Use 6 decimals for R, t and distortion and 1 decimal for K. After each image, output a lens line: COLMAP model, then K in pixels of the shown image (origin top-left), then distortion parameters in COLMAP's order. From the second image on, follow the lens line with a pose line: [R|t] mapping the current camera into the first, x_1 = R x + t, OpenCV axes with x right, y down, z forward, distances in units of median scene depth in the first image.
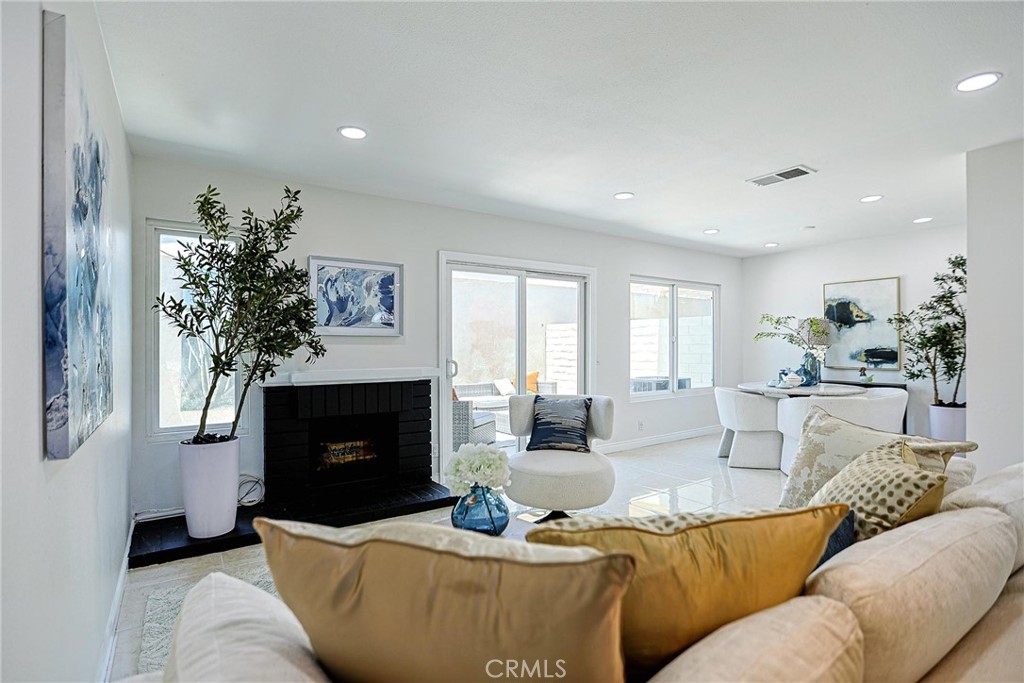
lens RADIAL K [[504.3, 0, 514.9], [0, 504.3, 344.3], [0, 0, 1]] dist [-0.028499, 0.007083]
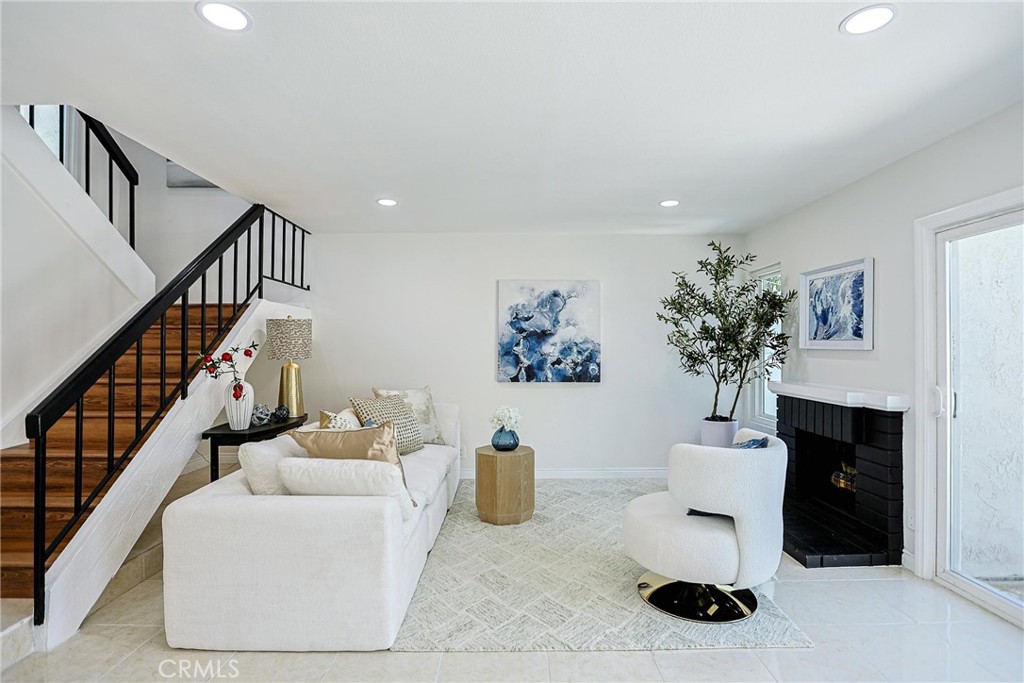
lens RADIAL K [[504.3, 0, 513.0], [0, 504.3, 347.4], [0, 0, 1]] dist [-0.028499, 0.007083]
pose [[-0.560222, 0.001345, -0.828341, 0.611237], [0.000631, 0.999999, 0.001197, -0.017430], [0.828342, 0.000148, -0.560223, 0.819996]]
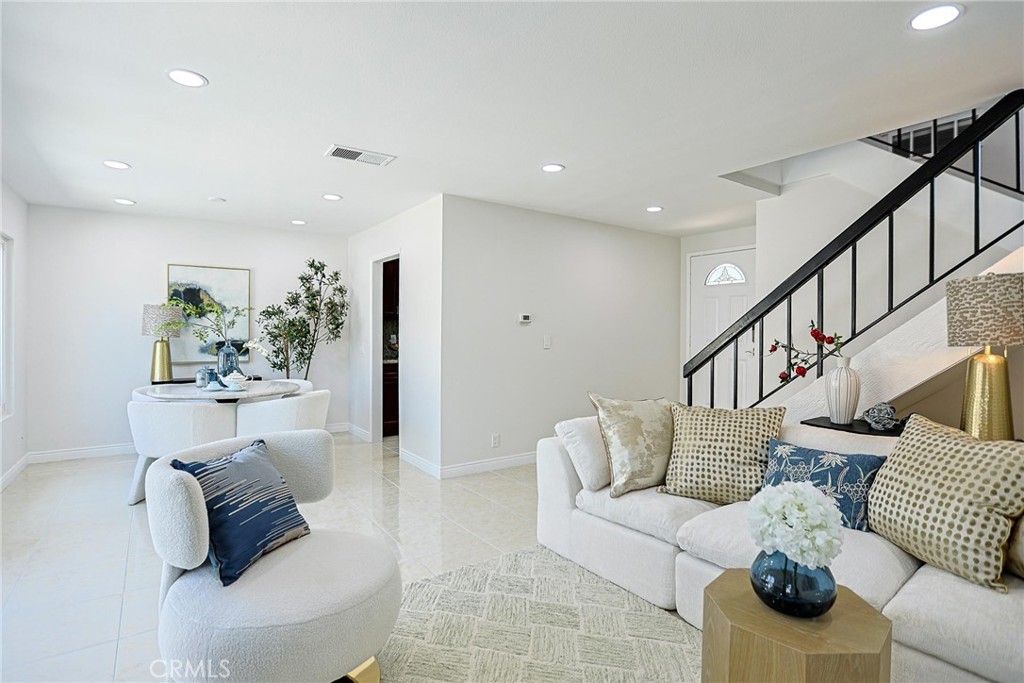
lens RADIAL K [[504.3, 0, 512.7], [0, 504.3, 337.3], [0, 0, 1]] dist [-0.028499, 0.007083]
pose [[-0.040984, -0.004890, 0.999148, -0.289903], [-0.004454, 0.999979, 0.004712, -0.005067], [-0.999150, -0.004257, -0.041005, 0.543627]]
